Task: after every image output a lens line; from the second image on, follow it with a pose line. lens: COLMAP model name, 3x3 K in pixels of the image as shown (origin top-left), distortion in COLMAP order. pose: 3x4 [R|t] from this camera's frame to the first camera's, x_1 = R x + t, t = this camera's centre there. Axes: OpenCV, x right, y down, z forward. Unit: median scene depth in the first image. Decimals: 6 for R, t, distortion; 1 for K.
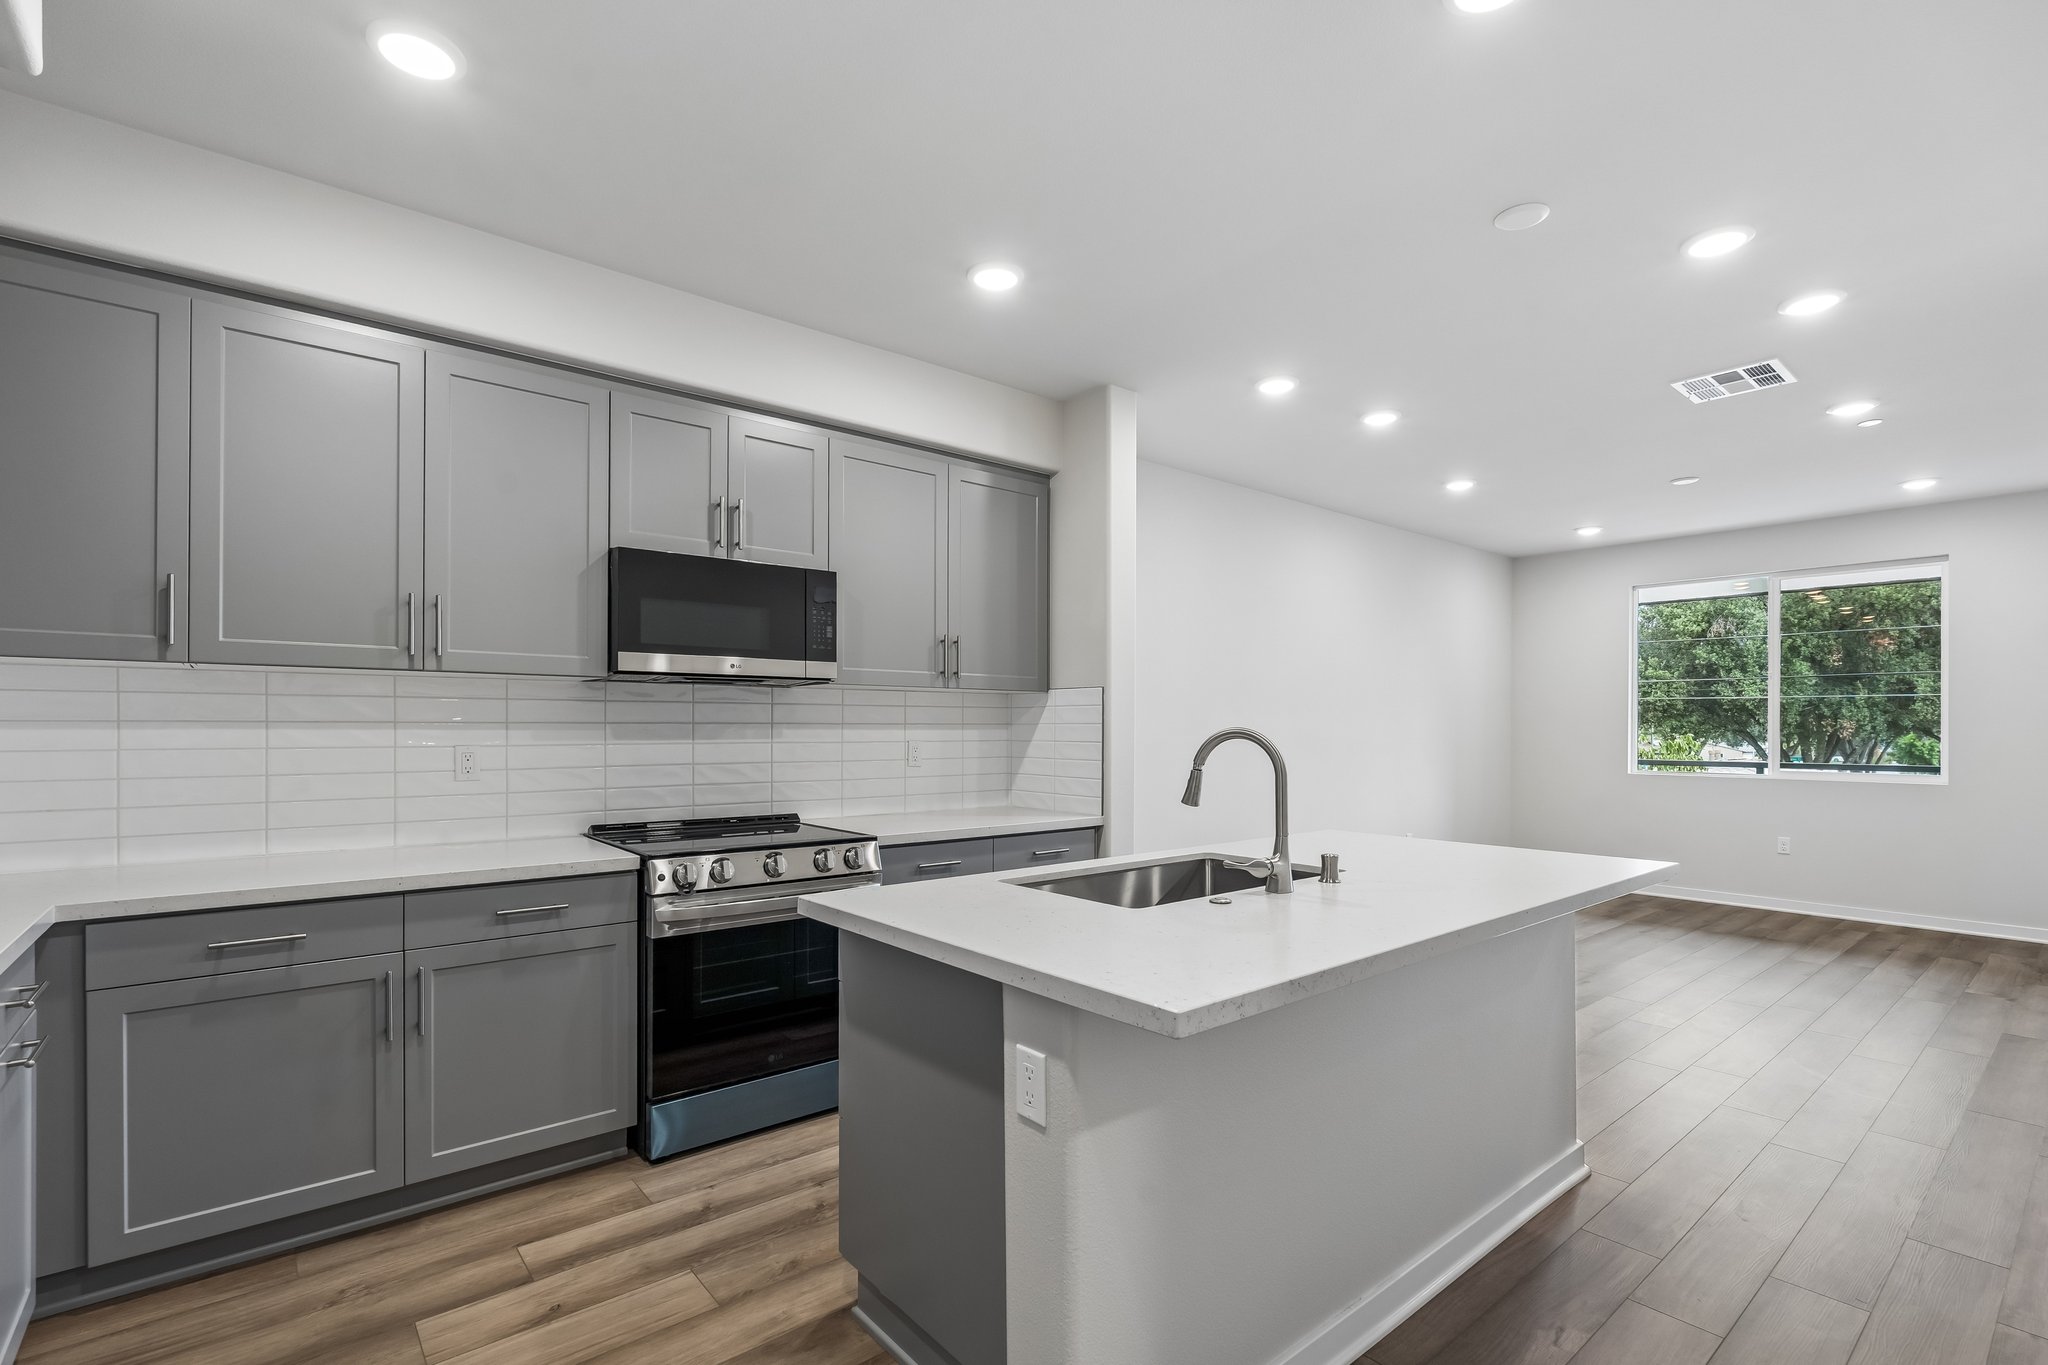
lens RADIAL K [[910.6, 0, 1039.4], [0, 910.6, 725.6], [0, 0, 1]] dist [-0.003688, -0.000349]
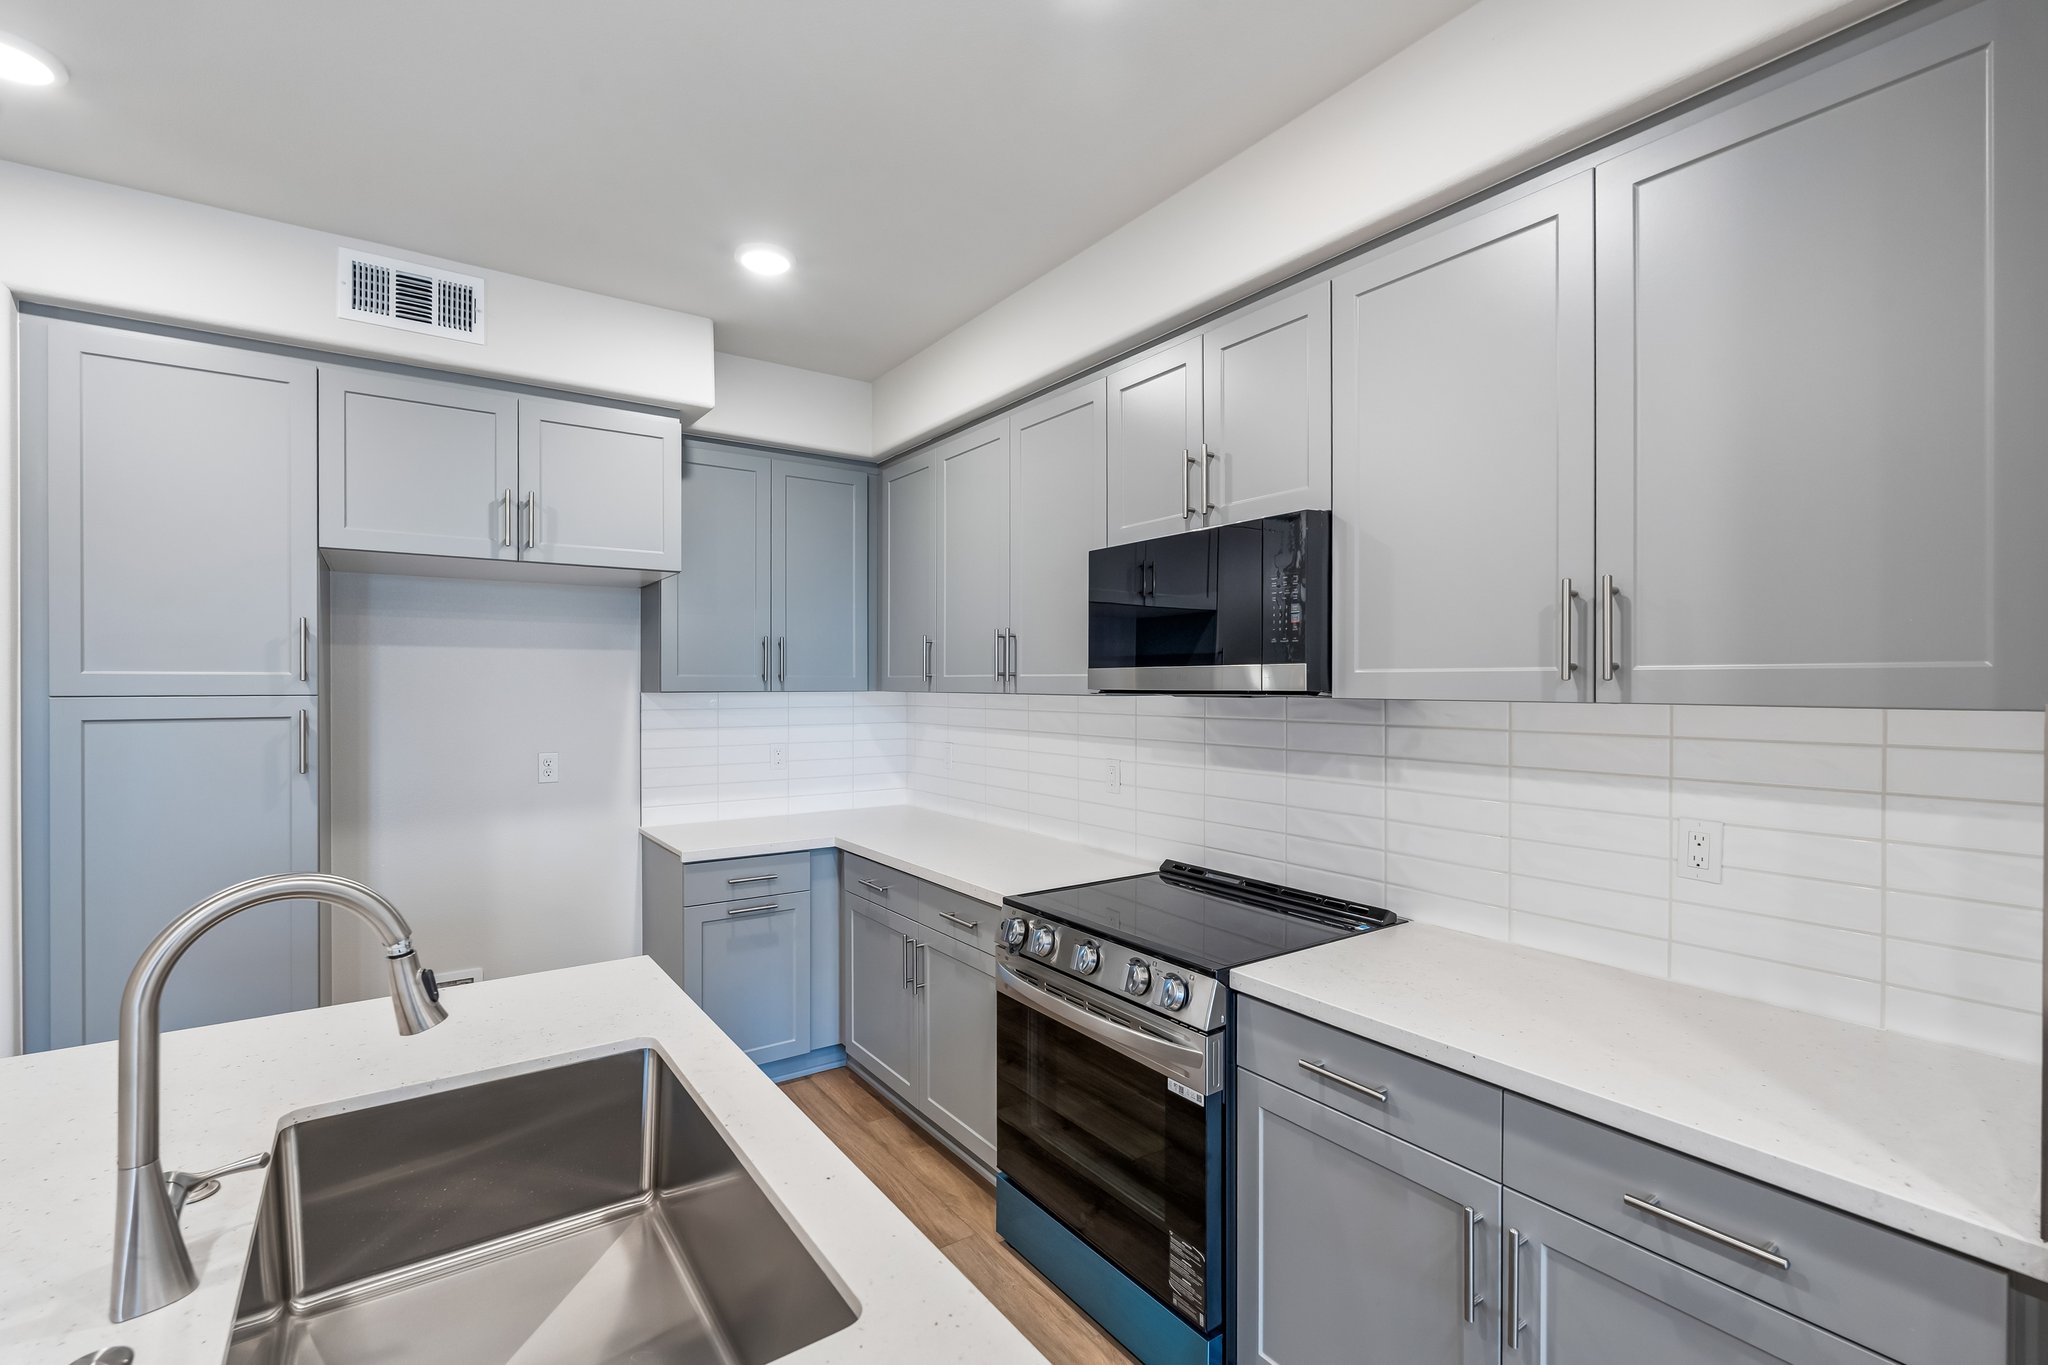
lens RADIAL K [[910.6, 0, 1022.6], [0, 910.6, 689.1], [0, 0, 1]] dist [-0.003688, -0.000349]
pose [[-0.081784, 0.003683, -0.996643, 0.468816], [0.000439, 0.999993, 0.003659, -0.069067], [0.996650, -0.000139, -0.081785, 1.079618]]
